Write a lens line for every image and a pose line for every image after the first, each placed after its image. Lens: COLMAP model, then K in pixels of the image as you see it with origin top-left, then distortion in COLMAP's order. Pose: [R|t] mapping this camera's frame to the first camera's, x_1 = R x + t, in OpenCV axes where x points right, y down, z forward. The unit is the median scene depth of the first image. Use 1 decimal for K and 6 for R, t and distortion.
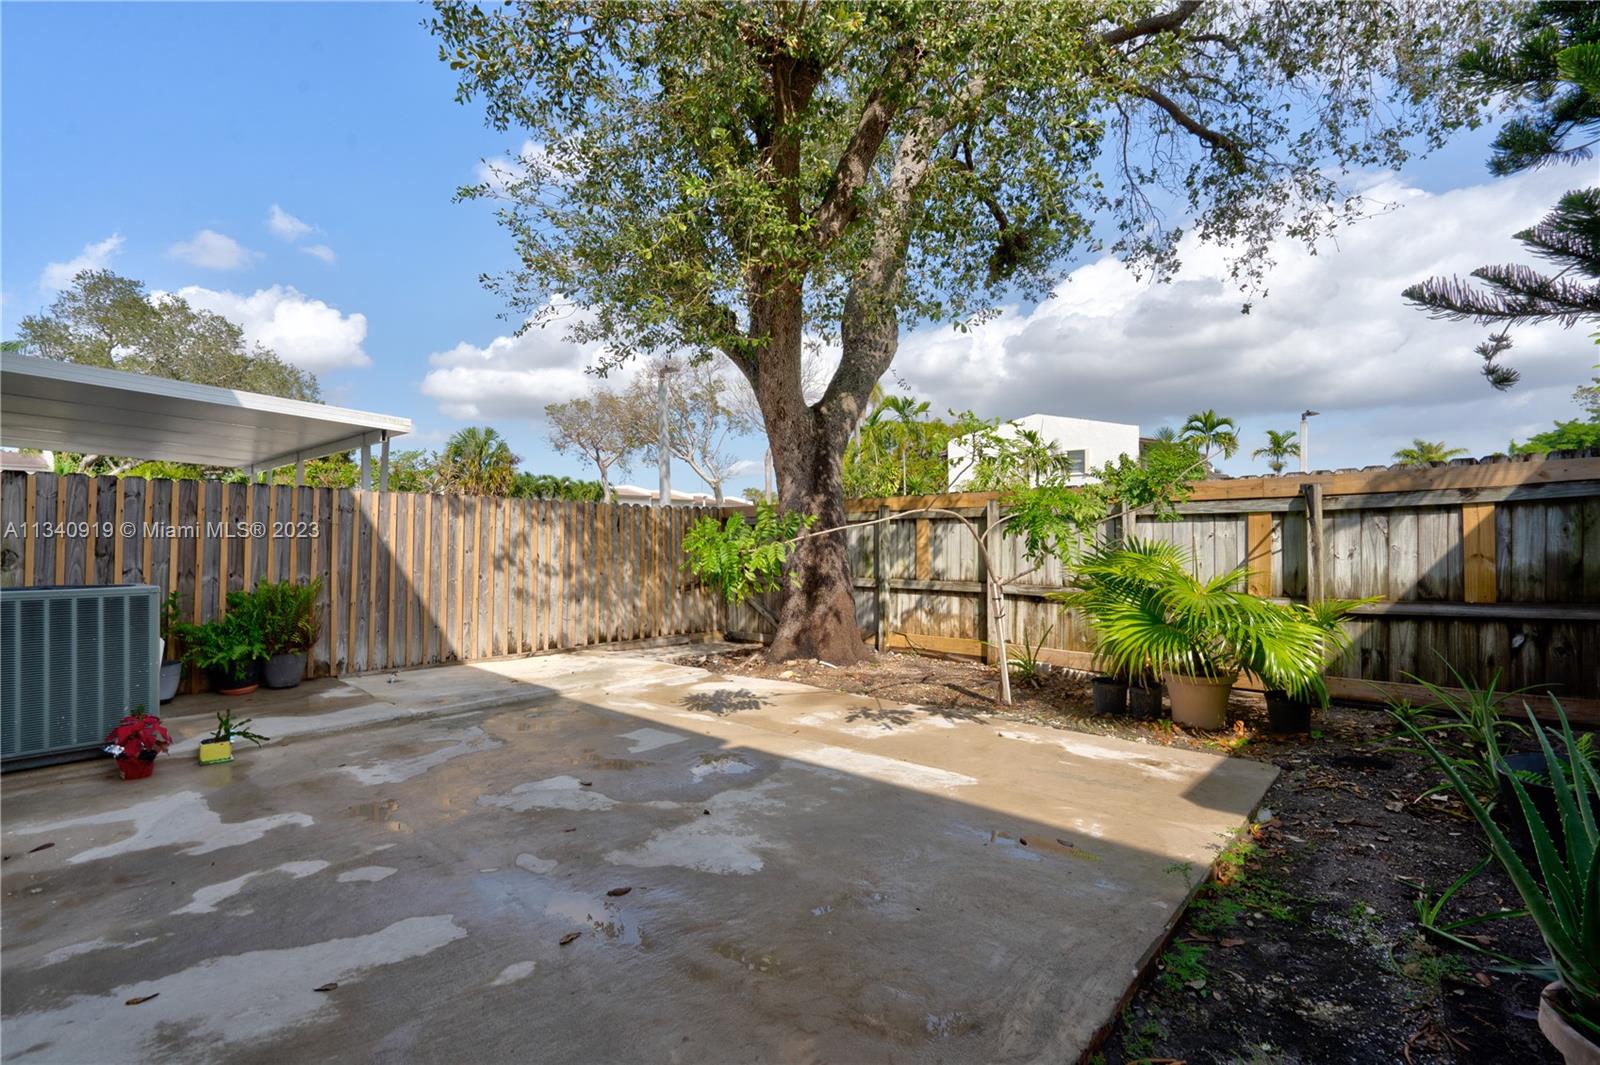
lens RADIAL K [[719.2, 0, 796.3], [0, 719.2, 532.5], [0, 0, 1]] dist [-0.002070, -0.000023]
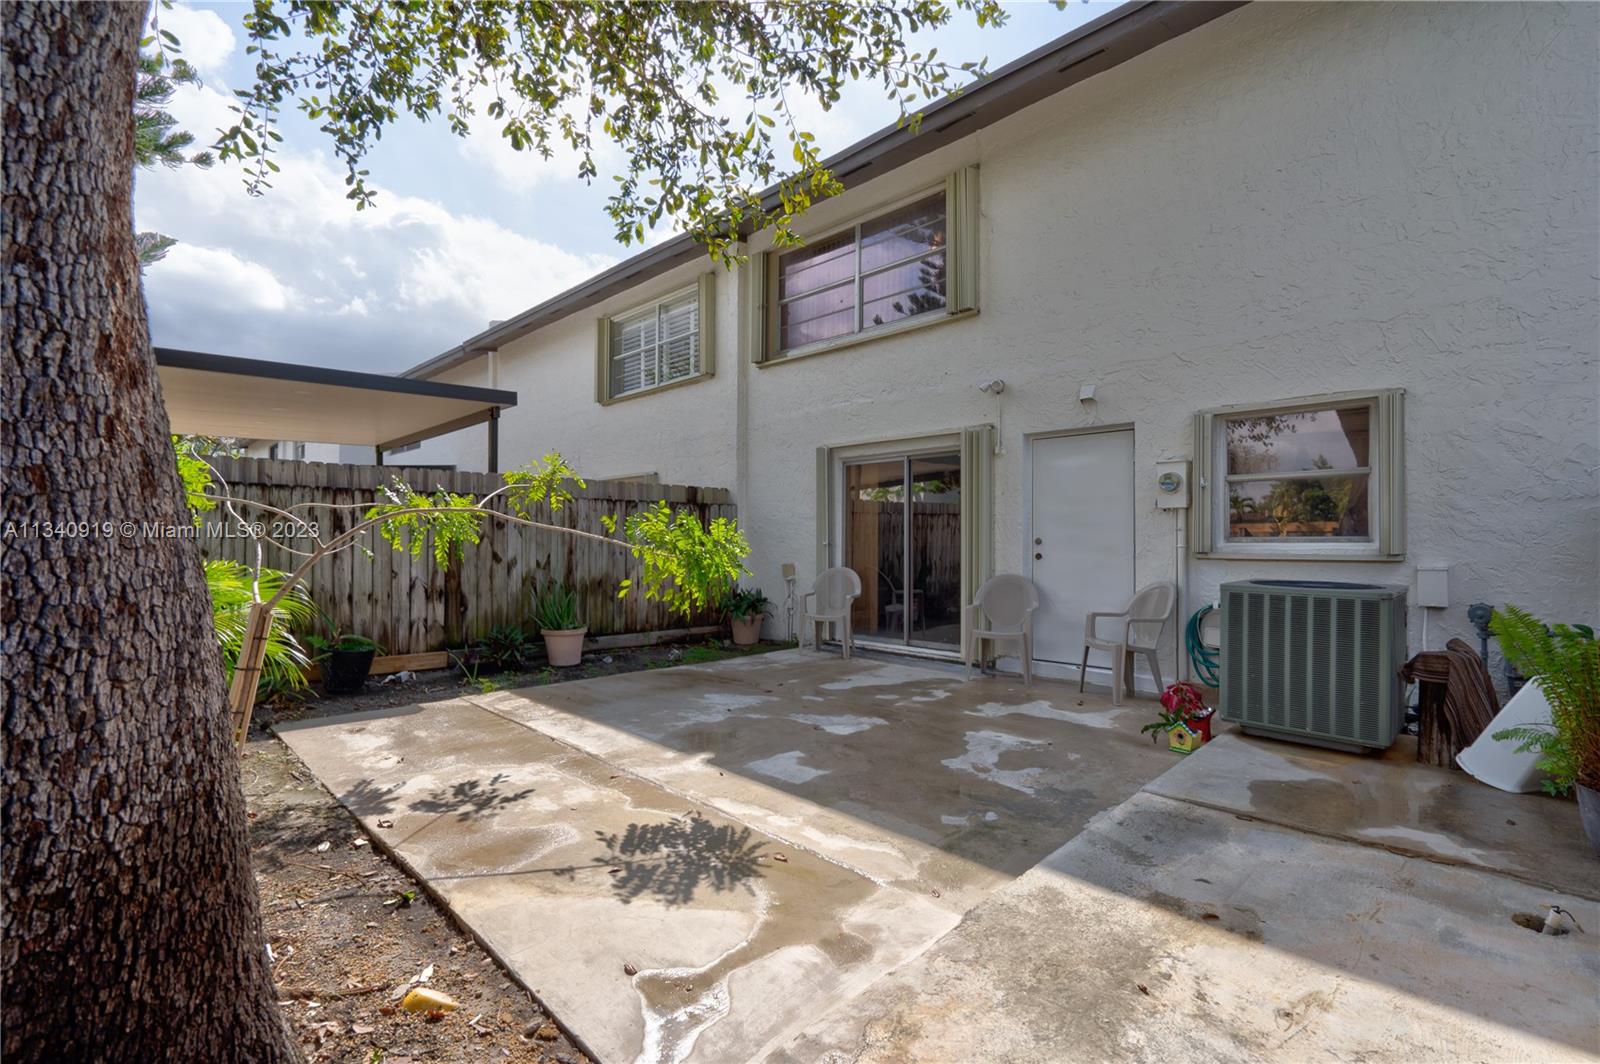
lens RADIAL K [[719.2, 0, 802.4], [0, 719.2, 535.2], [0, 0, 1]] dist [-0.002070, -0.000023]
pose [[-0.998804, 0.001110, 0.048884, -0.241283], [0.000512, 0.999925, -0.012240, 0.009634], [-0.048894, -0.012200, -0.998729, 1.718422]]
